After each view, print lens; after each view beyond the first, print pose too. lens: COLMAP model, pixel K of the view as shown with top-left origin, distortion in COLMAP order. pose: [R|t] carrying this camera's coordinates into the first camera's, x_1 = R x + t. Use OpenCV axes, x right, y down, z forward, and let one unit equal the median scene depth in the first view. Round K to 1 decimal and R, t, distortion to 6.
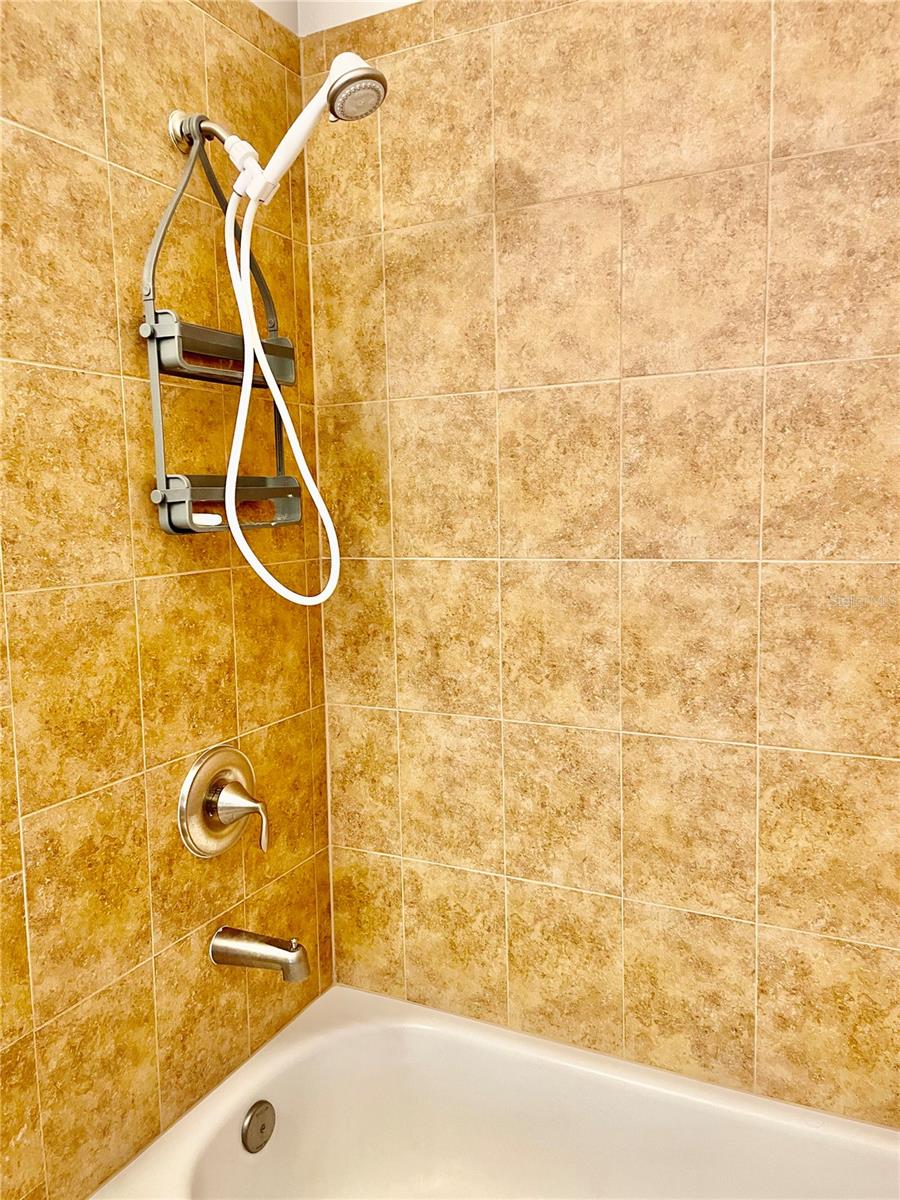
lens RADIAL K [[907.1, 0, 450.3], [0, 907.1, 610.6], [0, 0, 1]] dist [0.072327, -0.089771]
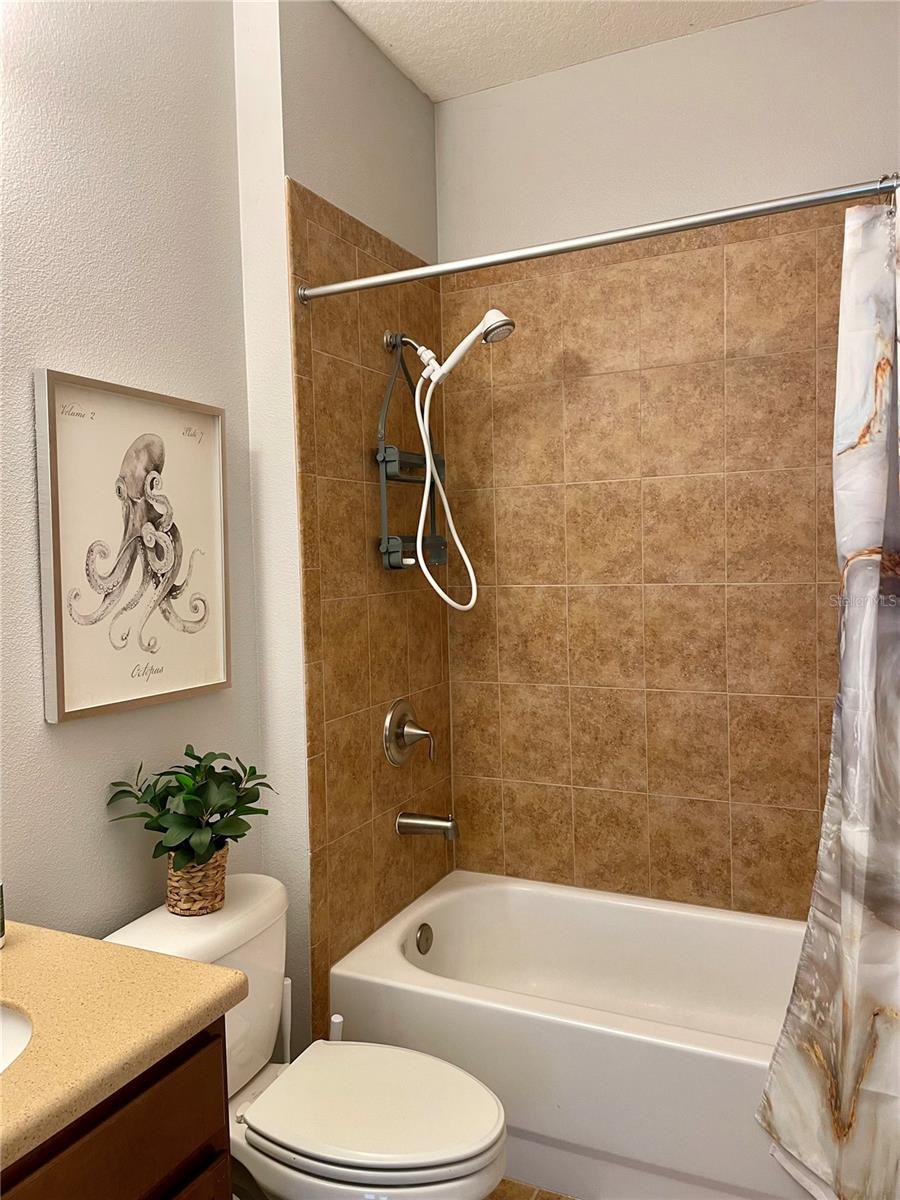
lens RADIAL K [[907.1, 0, 448.0], [0, 907.1, 599.3], [0, 0, 1]] dist [0.072327, -0.089771]
pose [[0.999900, -0.005698, 0.012915, -0.196691], [0.006545, 0.997765, -0.066506, 0.081989], [-0.012508, 0.066584, 0.997702, -0.672649]]
